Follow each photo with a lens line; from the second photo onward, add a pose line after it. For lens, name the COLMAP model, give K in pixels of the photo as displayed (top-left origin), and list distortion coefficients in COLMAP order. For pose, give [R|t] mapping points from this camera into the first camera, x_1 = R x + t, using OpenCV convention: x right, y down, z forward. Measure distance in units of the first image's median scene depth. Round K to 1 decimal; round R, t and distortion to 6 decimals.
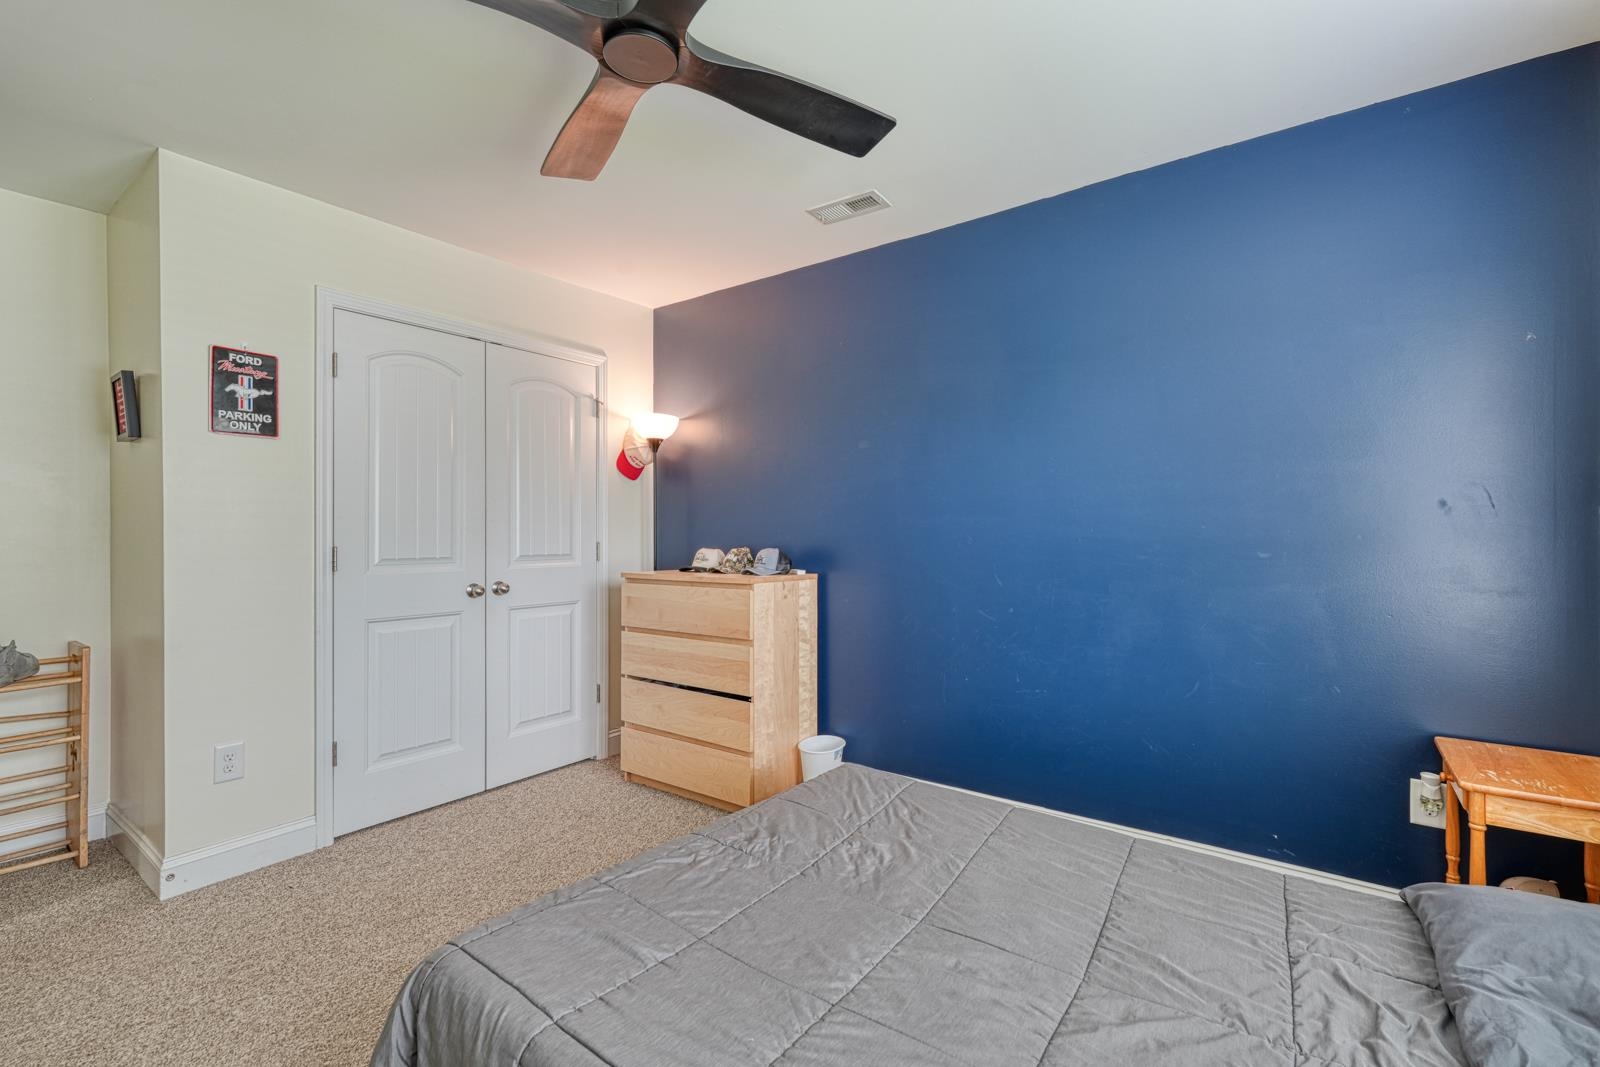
lens RADIAL K [[697.4, 0, 809.6], [0, 697.4, 536.5], [0, 0, 1]] dist [0.005391, 0.000908]
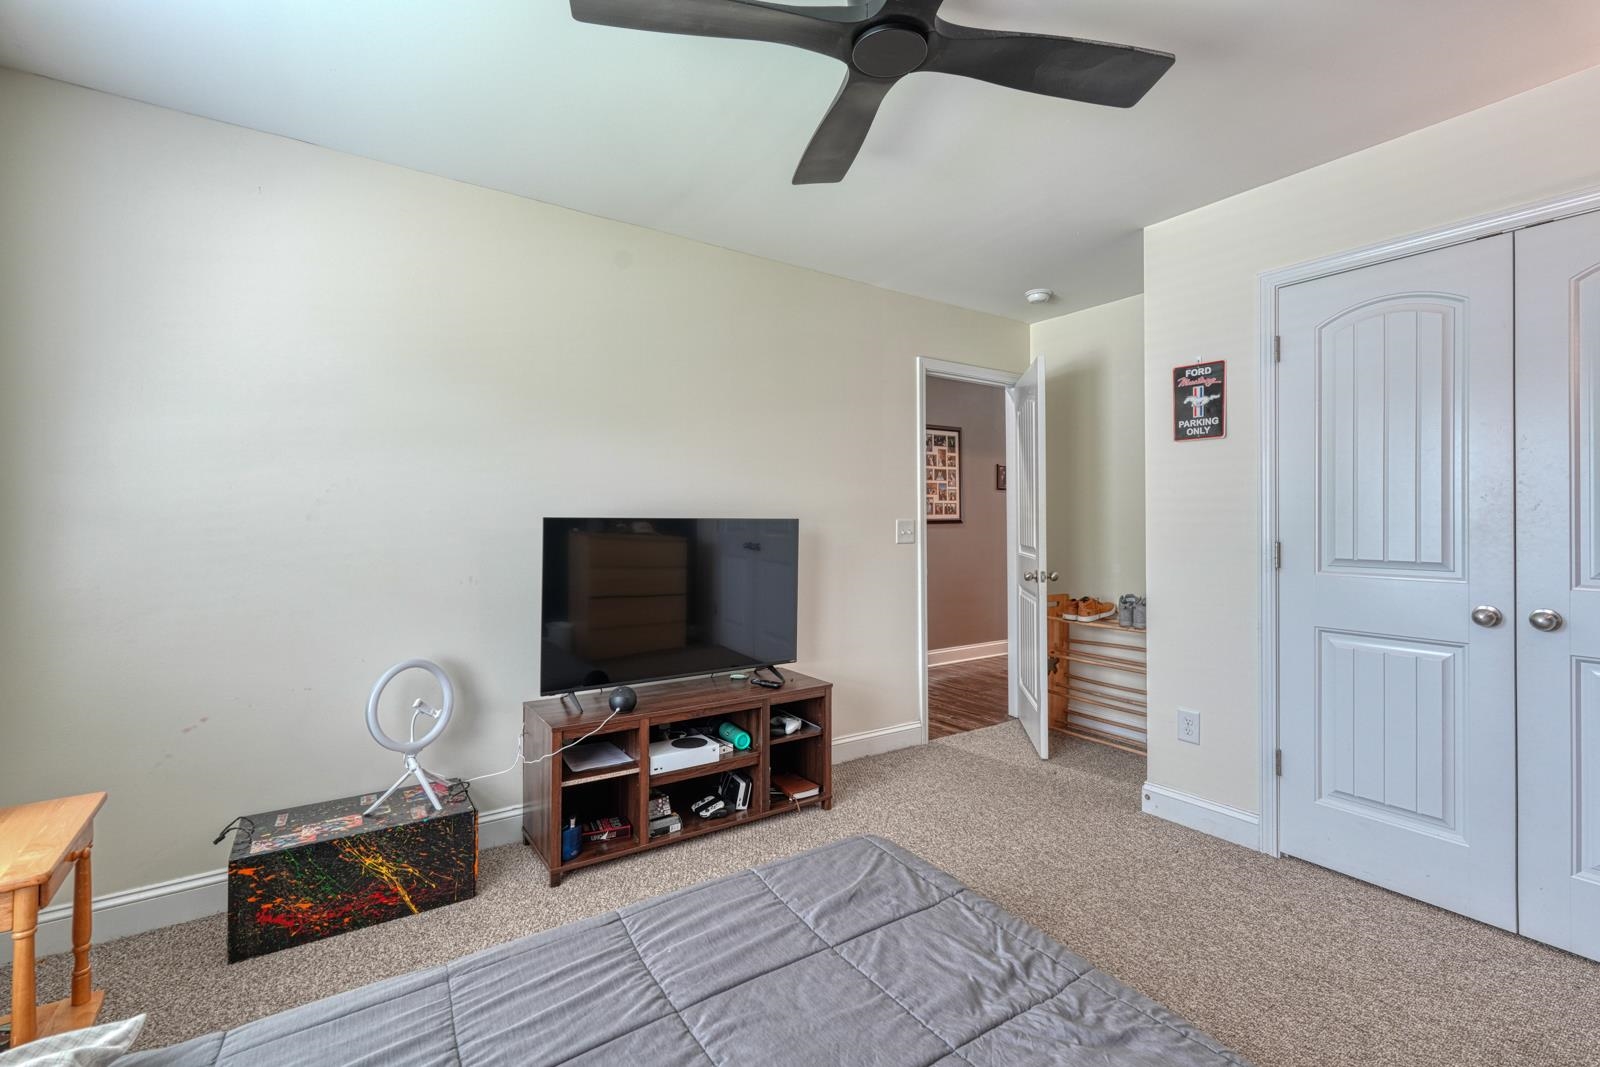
lens RADIAL K [[697.4, 0, 797.3], [0, 697.4, 522.7], [0, 0, 1]] dist [0.005391, 0.000908]
pose [[-0.319170, 0.001747, -0.947696, 0.456987], [-0.013988, 0.999881, 0.006554, -0.009373], [0.947594, 0.015348, -0.319108, 0.745896]]
